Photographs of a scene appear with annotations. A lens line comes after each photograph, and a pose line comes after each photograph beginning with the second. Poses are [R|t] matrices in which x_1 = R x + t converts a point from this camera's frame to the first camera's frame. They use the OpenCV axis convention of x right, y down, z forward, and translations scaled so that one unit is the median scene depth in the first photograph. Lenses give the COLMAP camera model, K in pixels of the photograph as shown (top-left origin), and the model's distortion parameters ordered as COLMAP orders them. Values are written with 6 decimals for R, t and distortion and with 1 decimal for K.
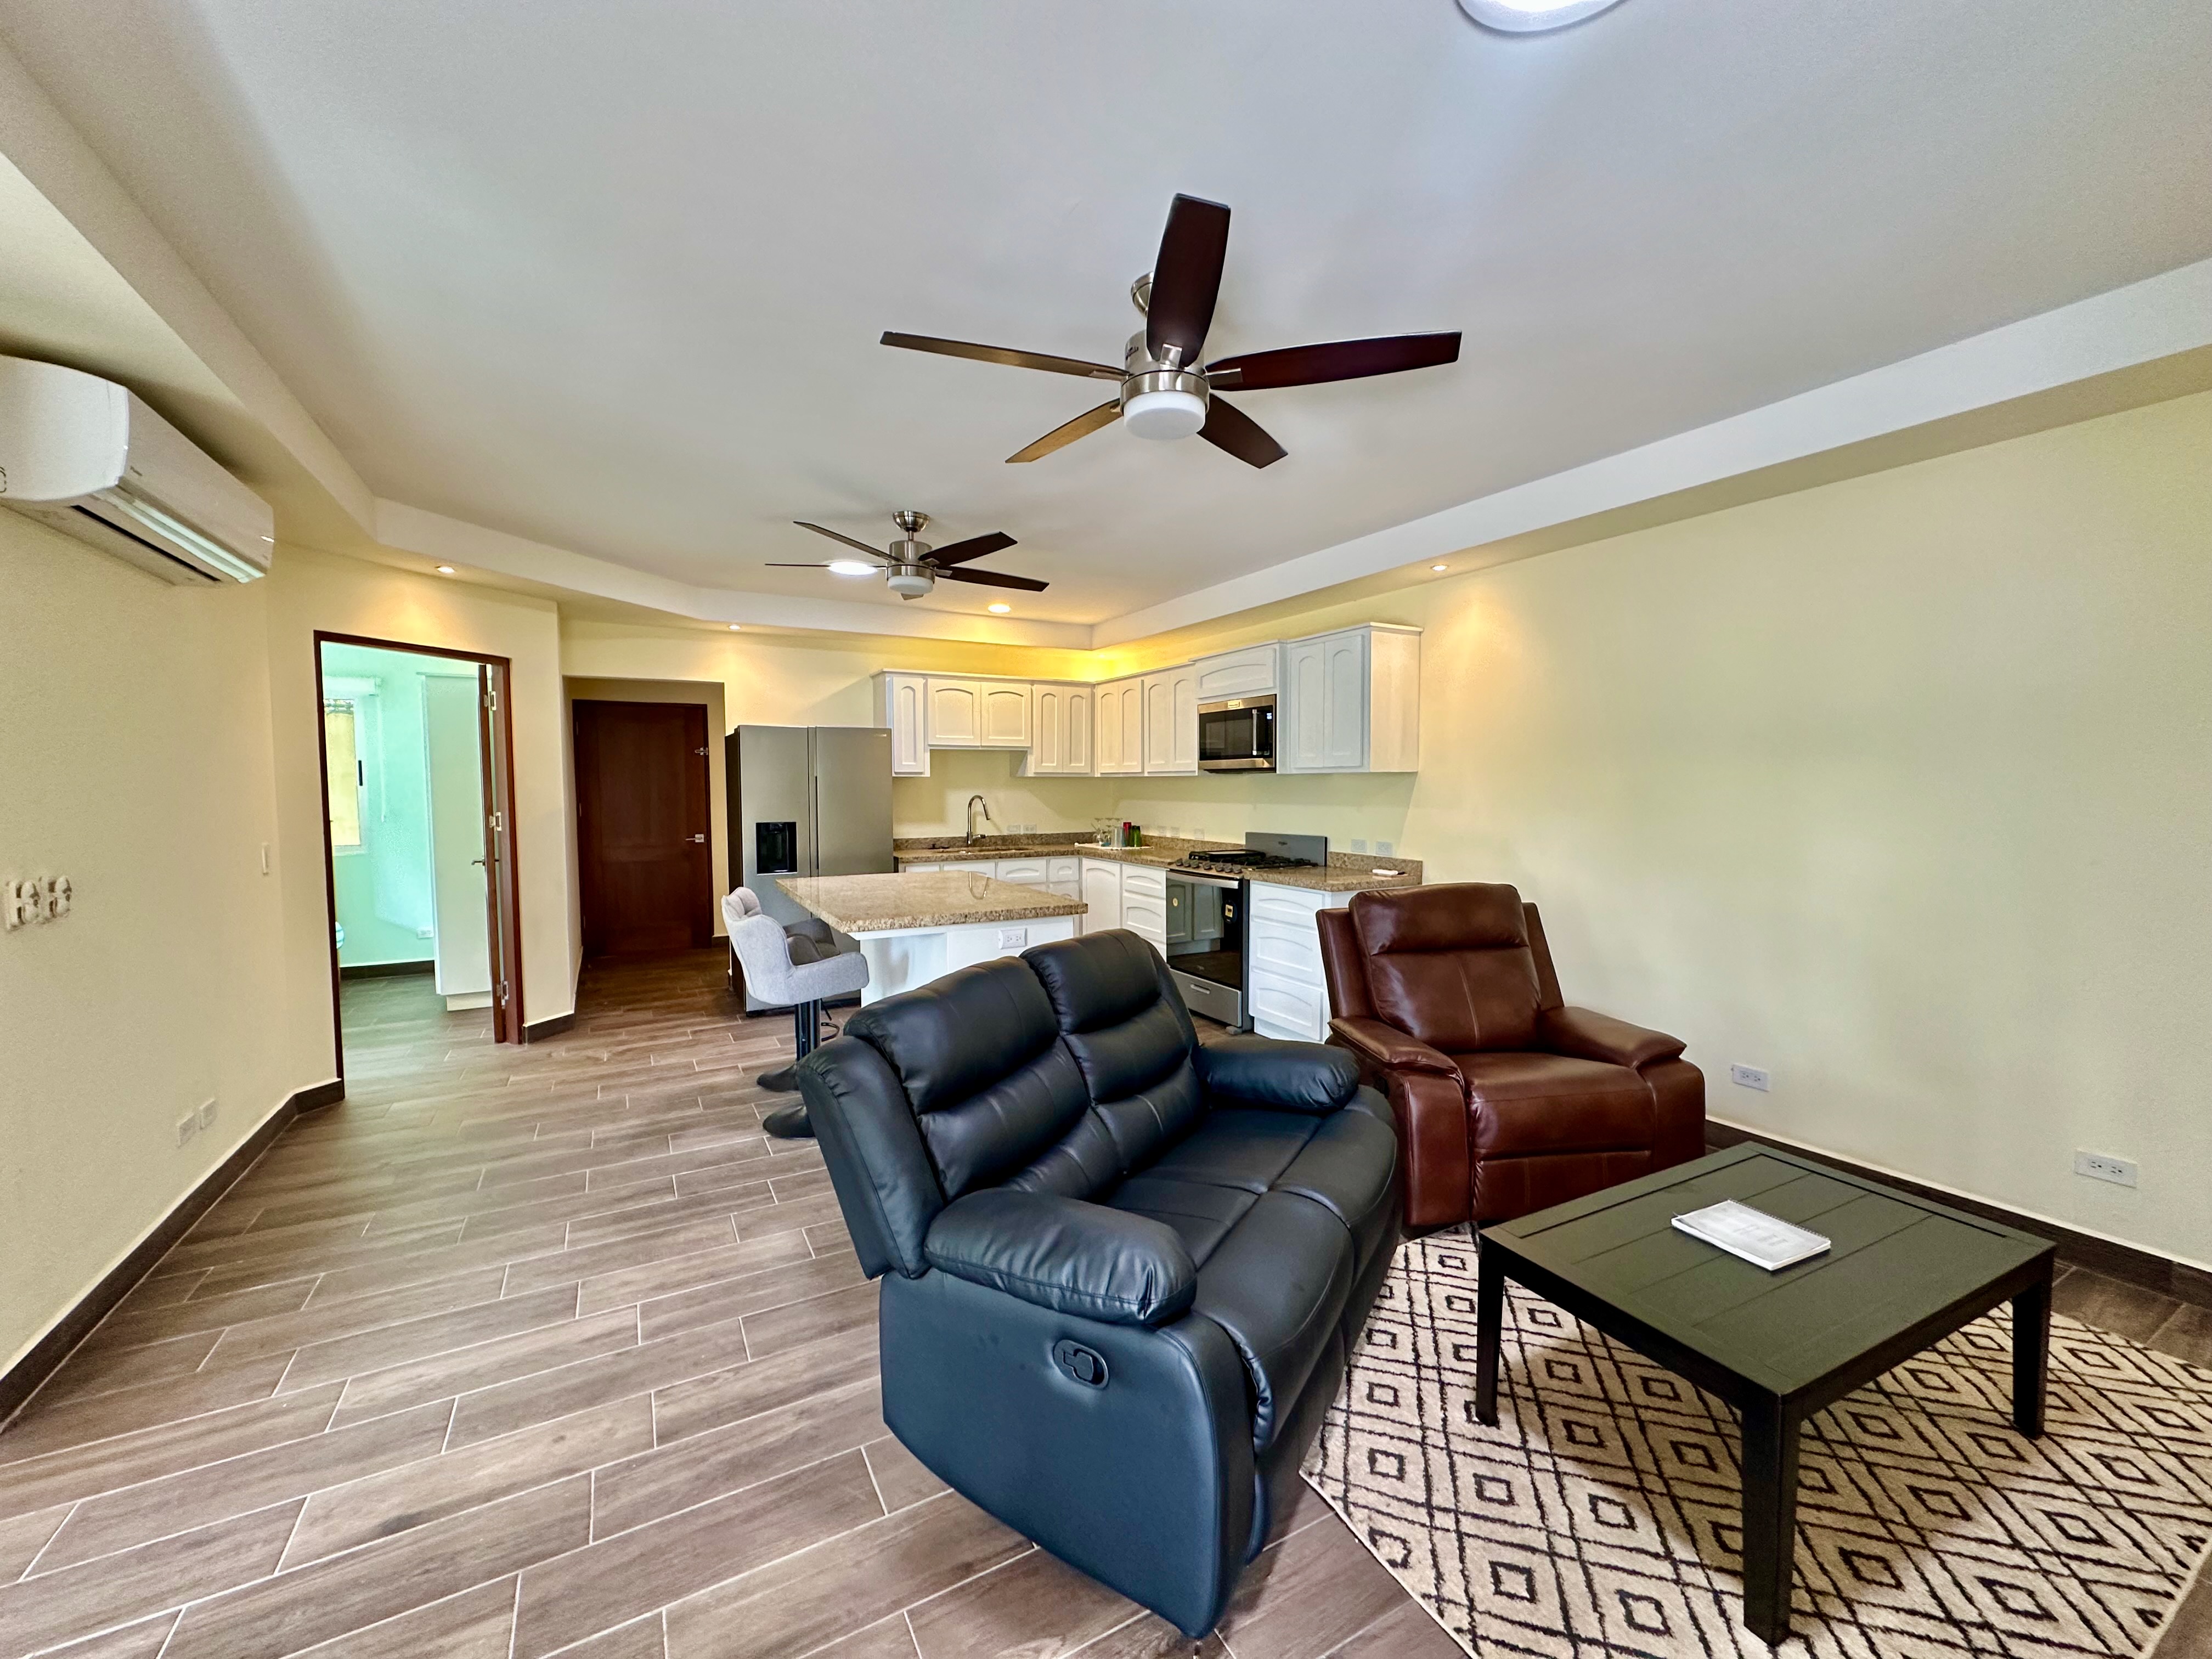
lens RADIAL K [[882.7, 0, 1104.9], [0, 882.7, 833.1], [0, 0, 1]] dist [-0.003436, 0.001202]
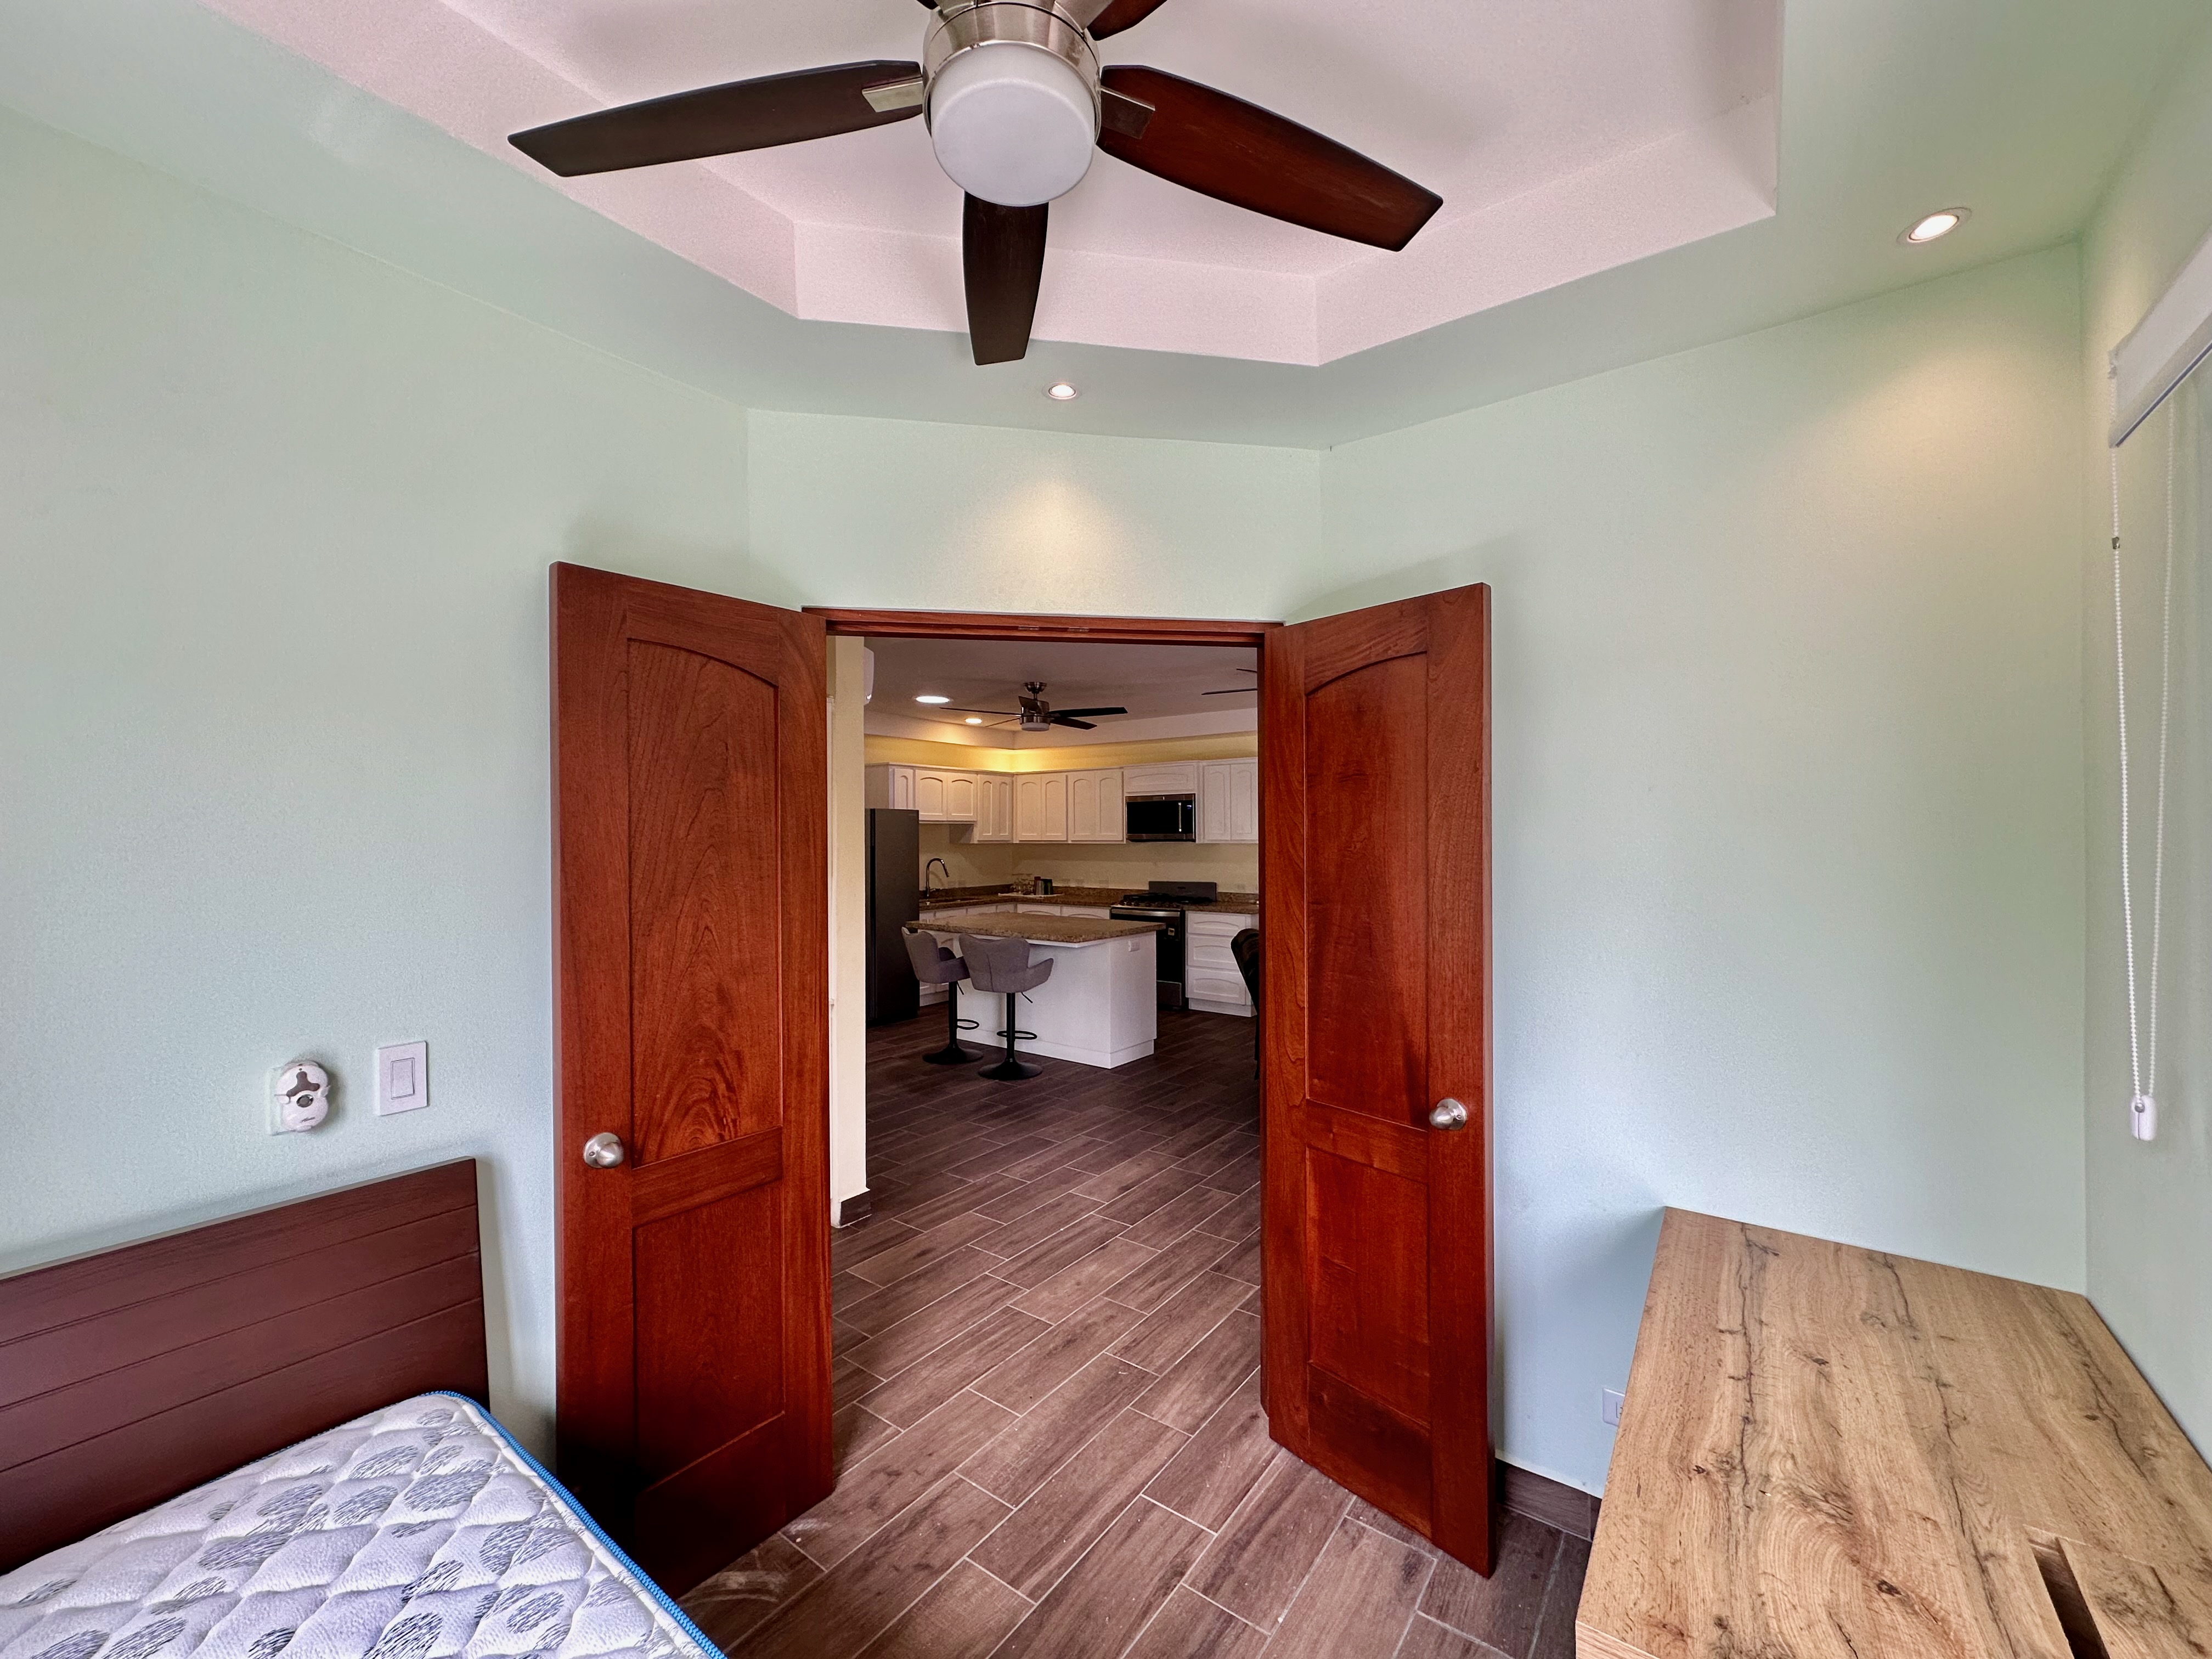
lens RADIAL K [[882.7, 0, 1110.3], [0, 882.7, 834.2], [0, 0, 1]] dist [-0.003436, 0.001202]
pose [[0.908125, -0.001057, 0.418697, -0.587092], [0.025808, 0.998237, -0.053456, -0.002684], [-0.417902, 0.059351, 0.906551, -0.362905]]
